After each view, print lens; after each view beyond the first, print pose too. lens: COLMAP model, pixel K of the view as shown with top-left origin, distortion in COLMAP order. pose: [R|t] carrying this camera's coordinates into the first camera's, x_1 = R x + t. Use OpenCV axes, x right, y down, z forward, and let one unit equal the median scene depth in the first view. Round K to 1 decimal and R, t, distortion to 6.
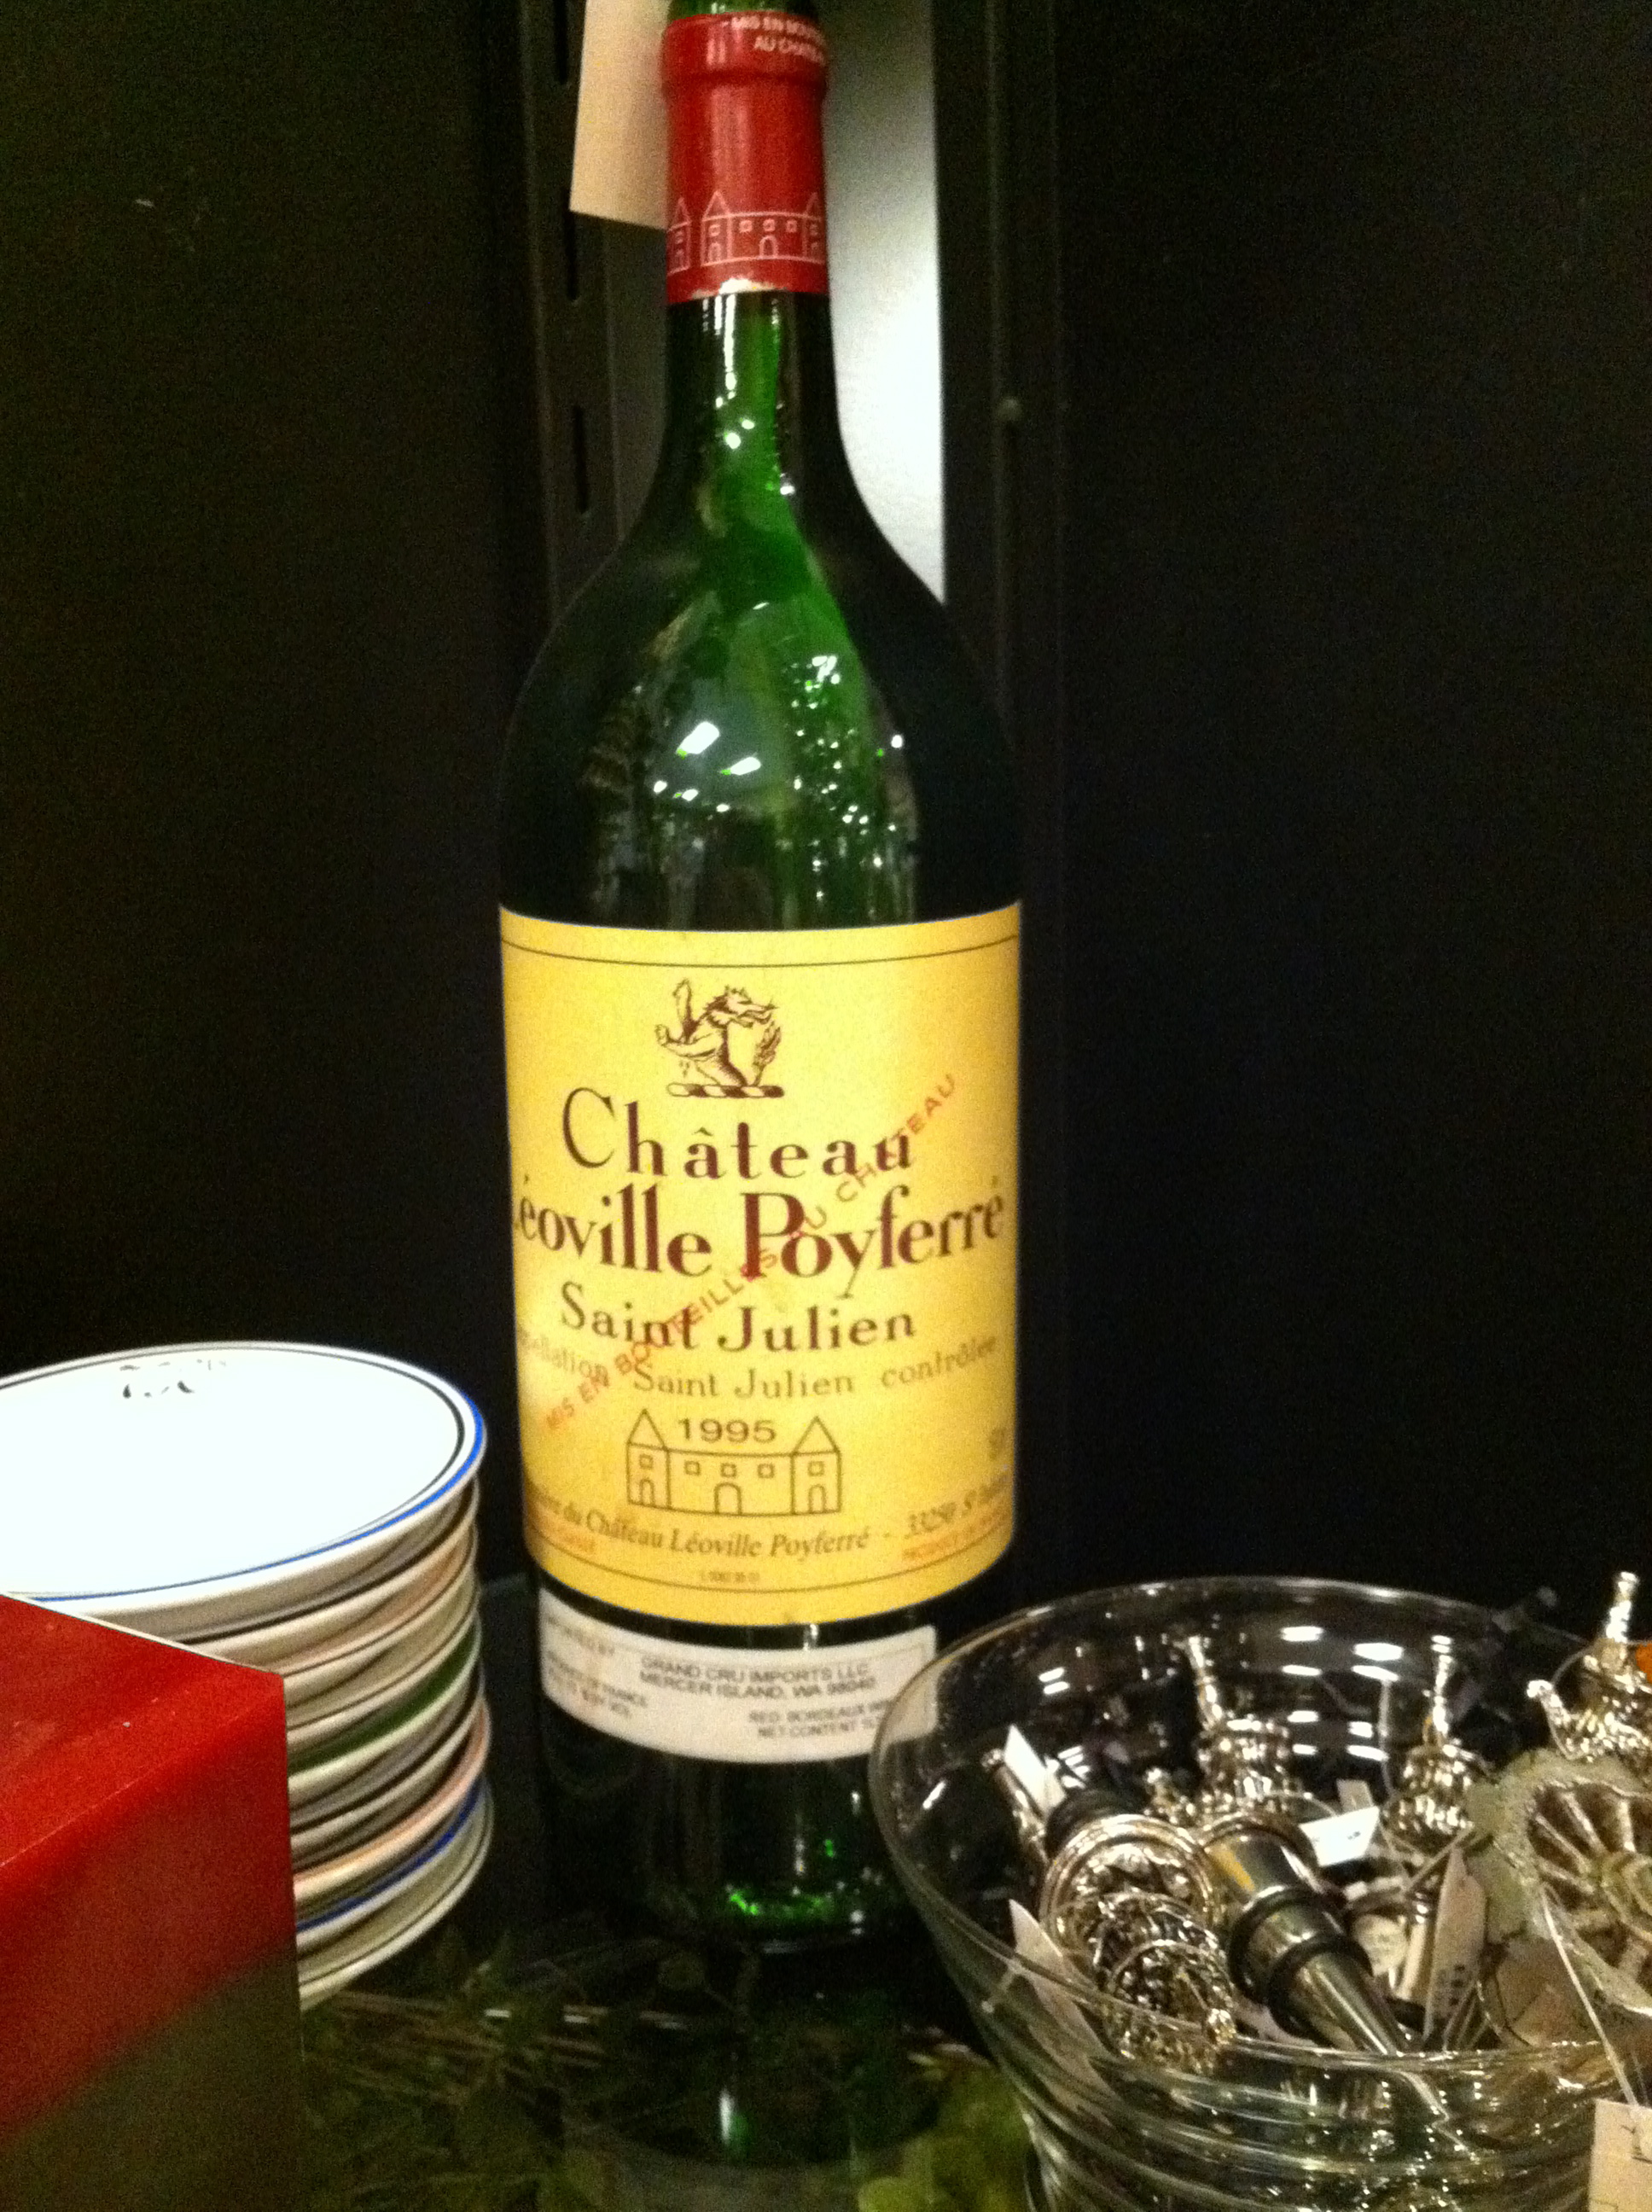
lens RADIAL K [[1893.8, 0, 817.5], [0, 1893.8, 1102.0], [0, 0, 1]] dist [0.003317, -0.013870]
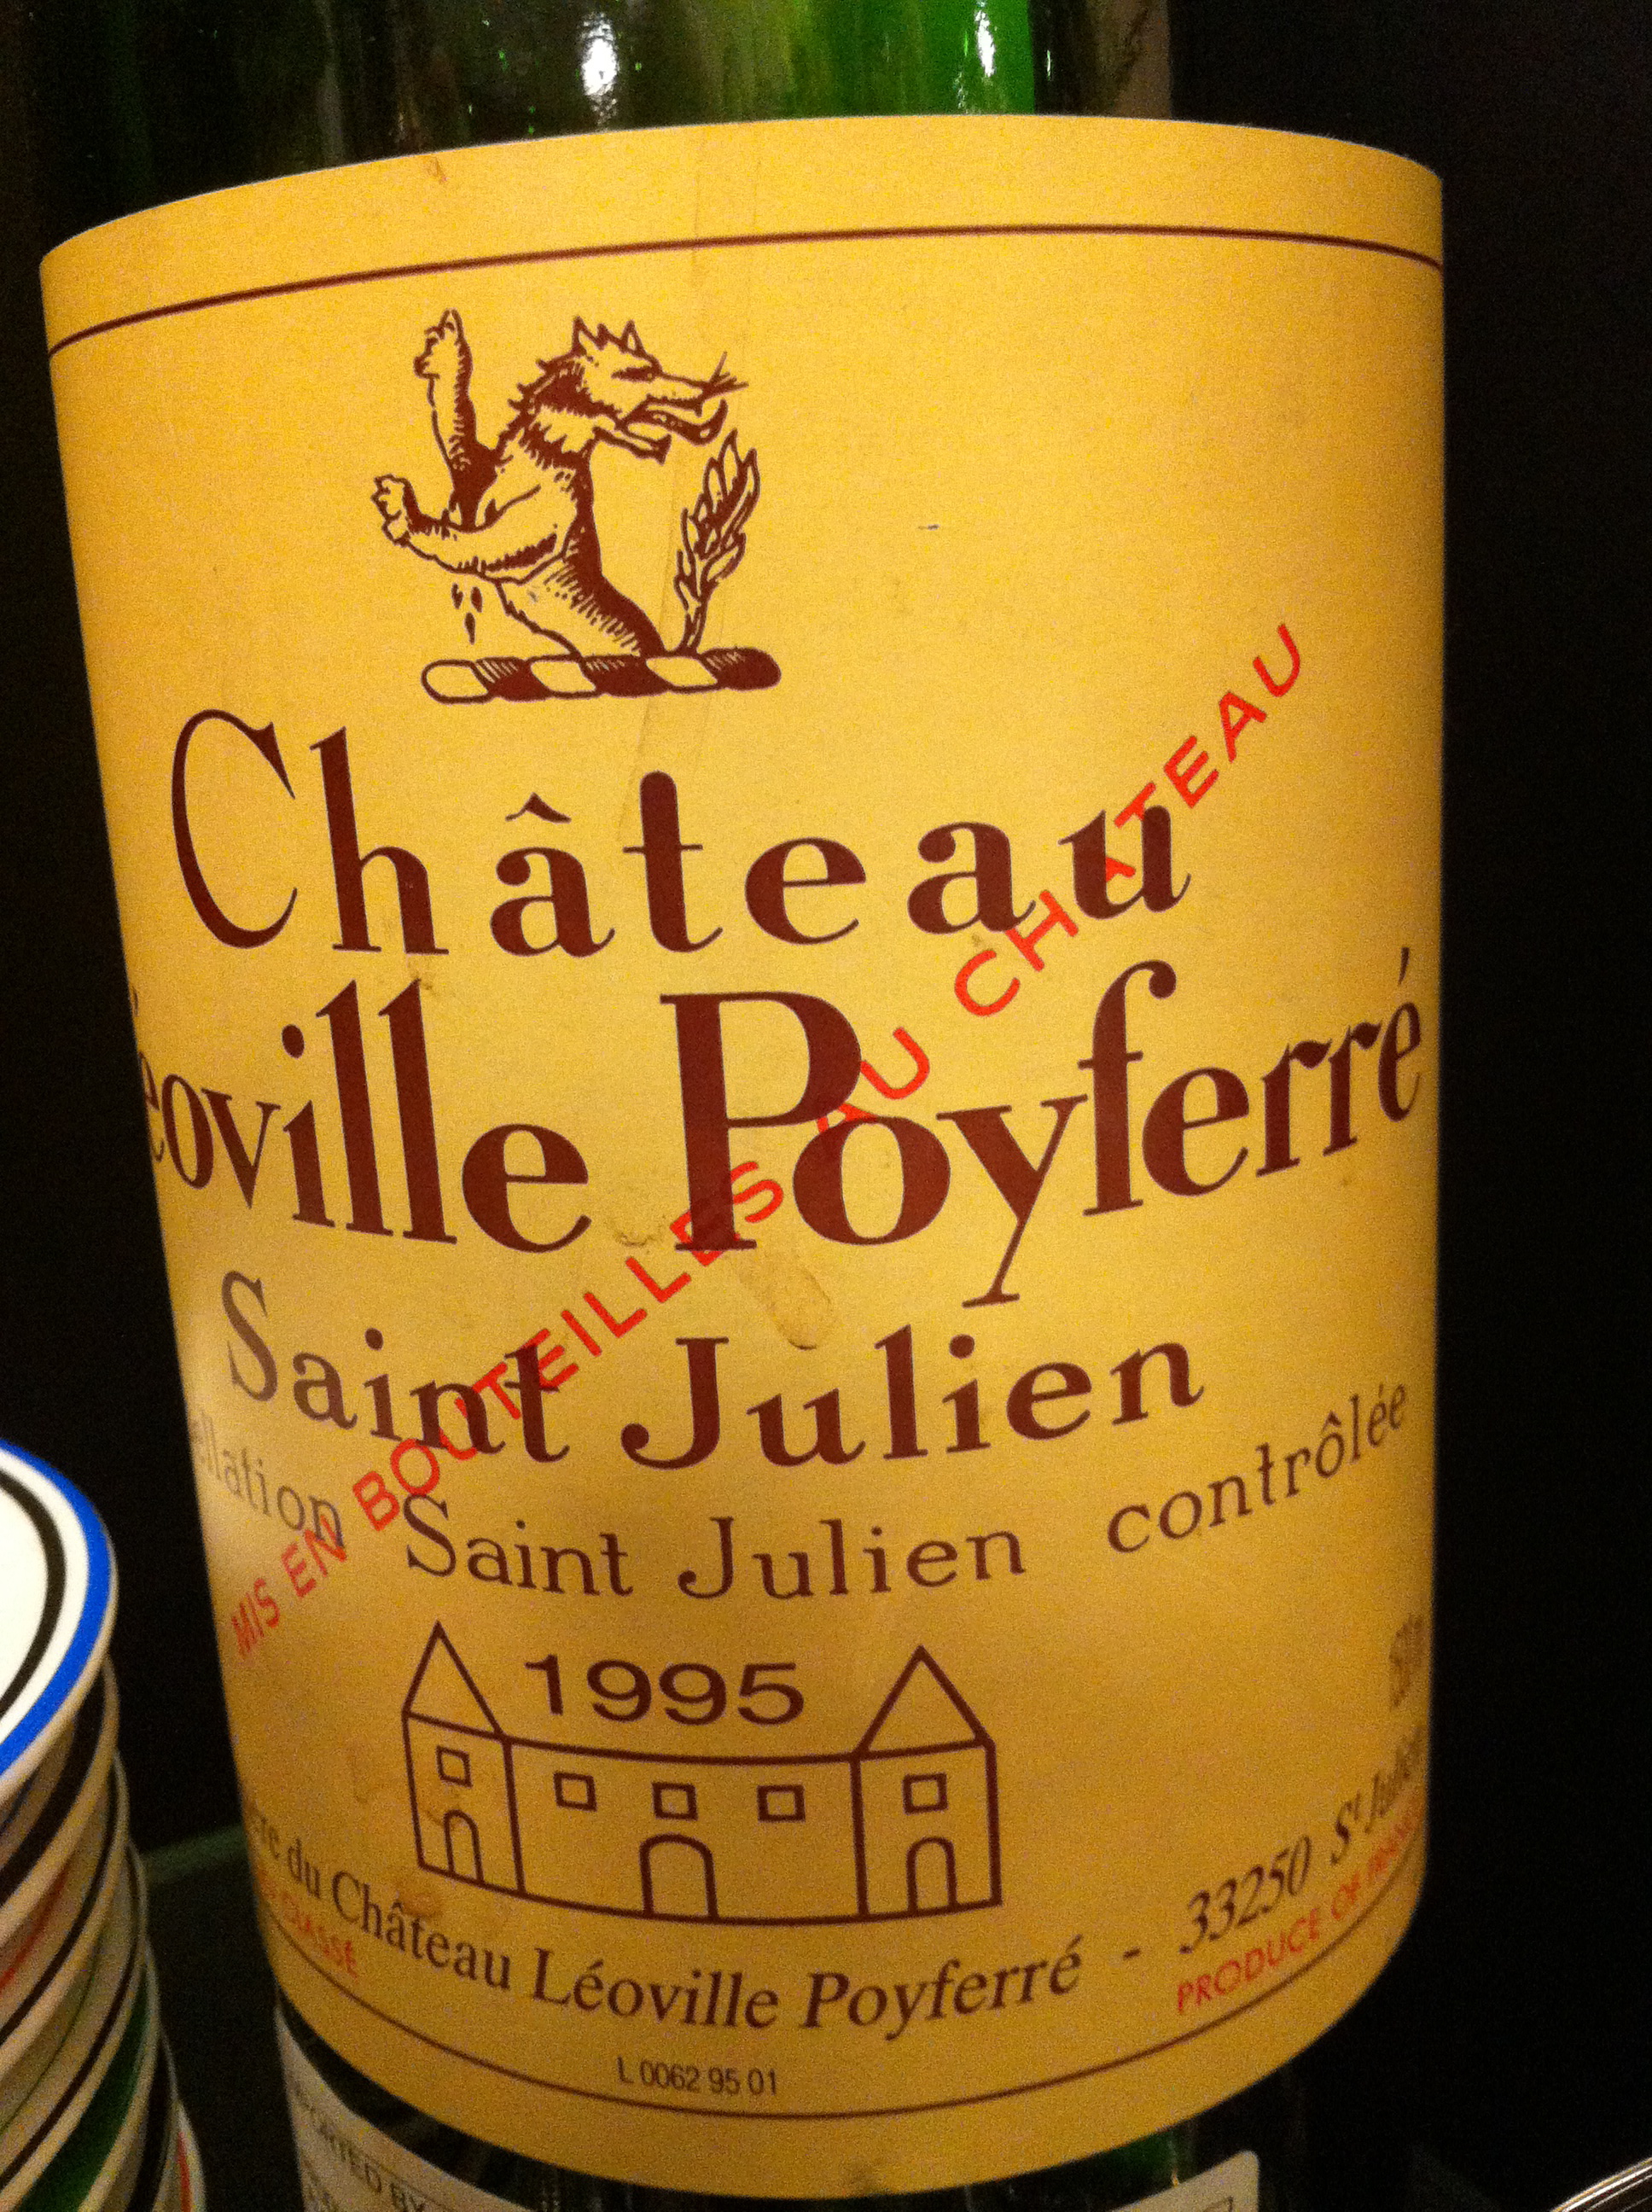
lens RADIAL K [[1893.8, 0, 828.9], [0, 1893.8, 1117.1], [0, 0, 1]] dist [0.003317, -0.013870]
pose [[0.996569, -0.031717, -0.076451, 0.012328], [0.034811, 0.998613, 0.039491, 0.056040], [0.075092, -0.042017, 0.996291, 0.662860]]
